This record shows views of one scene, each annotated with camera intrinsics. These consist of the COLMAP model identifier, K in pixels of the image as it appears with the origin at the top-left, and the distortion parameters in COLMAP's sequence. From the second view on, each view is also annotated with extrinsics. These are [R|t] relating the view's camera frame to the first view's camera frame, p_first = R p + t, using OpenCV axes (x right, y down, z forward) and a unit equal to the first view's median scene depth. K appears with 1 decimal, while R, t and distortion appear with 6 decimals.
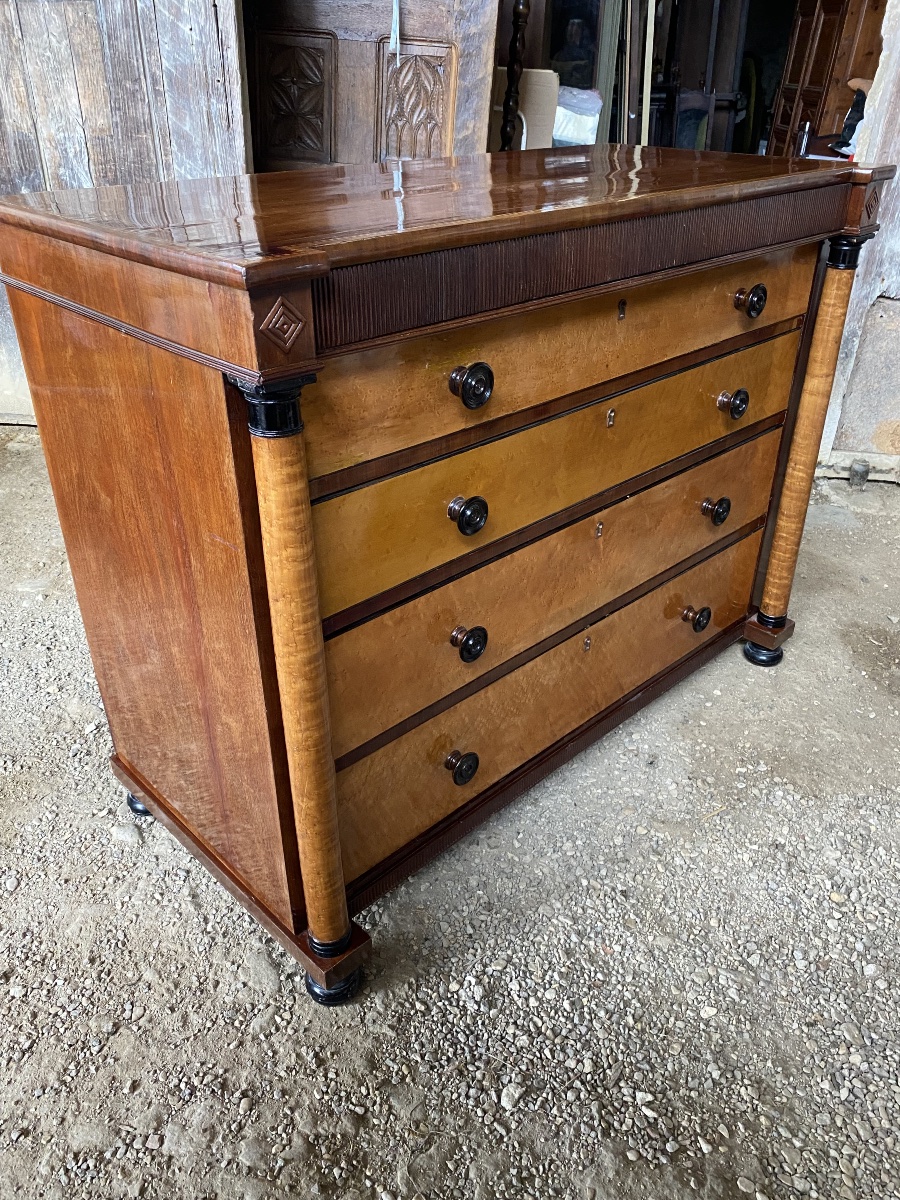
lens RADIAL K [[915.7, 0, 450.0], [0, 915.7, 600.0], [0, 0, 1]] dist [0.087322, -0.151727]
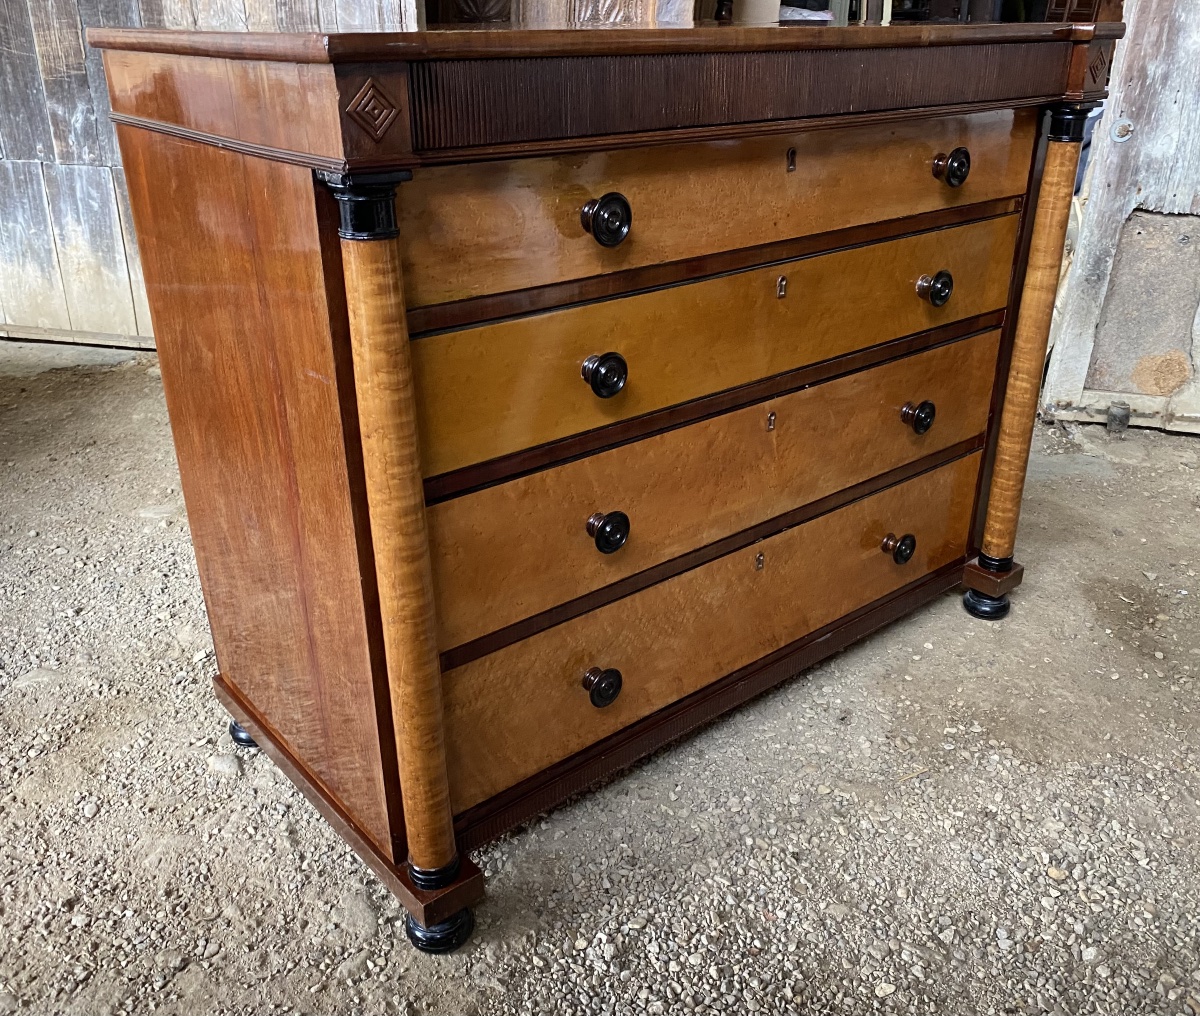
lens RADIAL K [[1067.3, 0, 602.7], [0, 1067.3, 527.7], [0, 0, 1]] dist [0.092614, -0.175735]
pose [[0.997501, 0.027907, -0.064906, 0.073548], [-0.033111, 0.996201, -0.080540, 0.112407], [0.062411, 0.082488, 0.994636, -0.008424]]
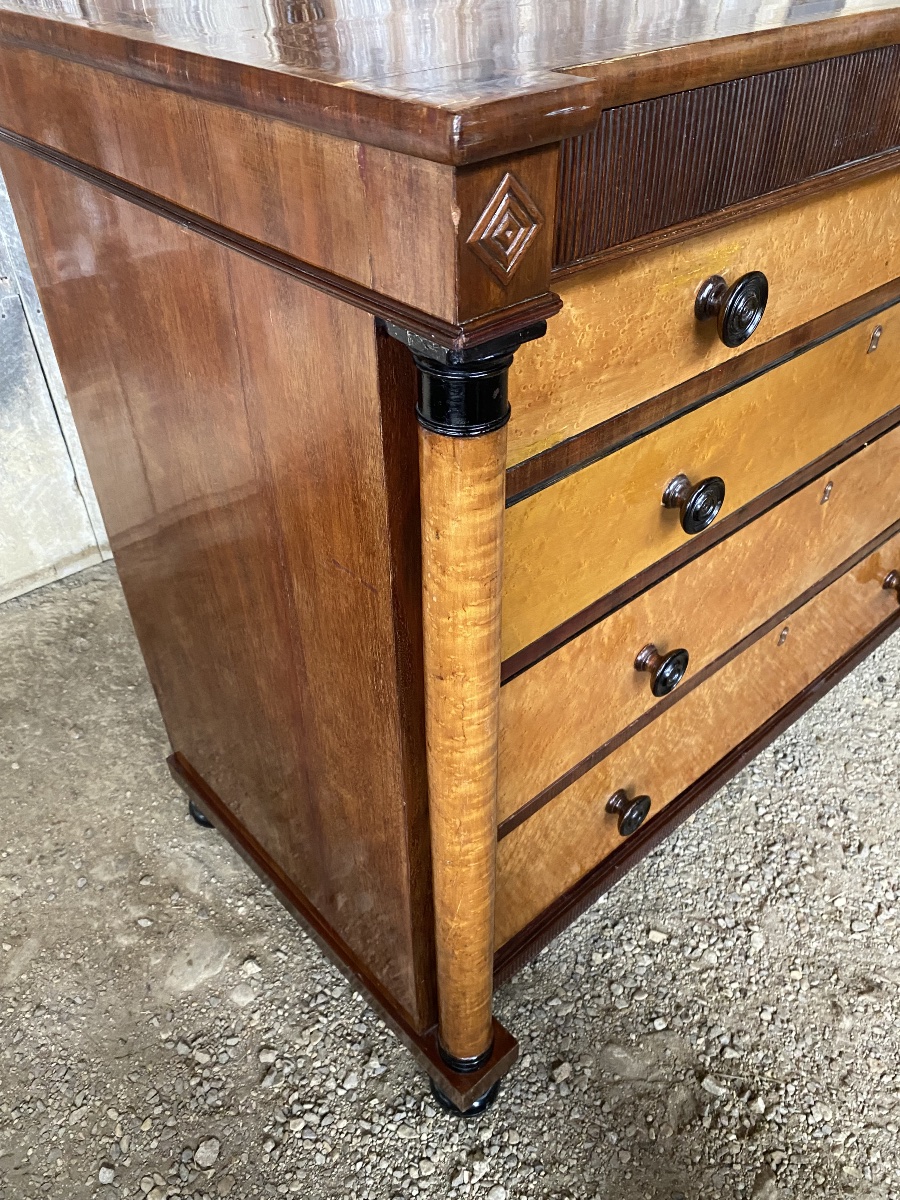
lens RADIAL K [[915.7, 0, 450.0], [0, 915.7, 600.0], [0, 0, 1]] dist [0.087322, -0.151727]
pose [[0.999378, 0.018079, -0.030289, -0.112244], [-0.013448, 0.989098, 0.146641, -0.098347], [0.032610, -0.146143, 0.988726, 0.265717]]
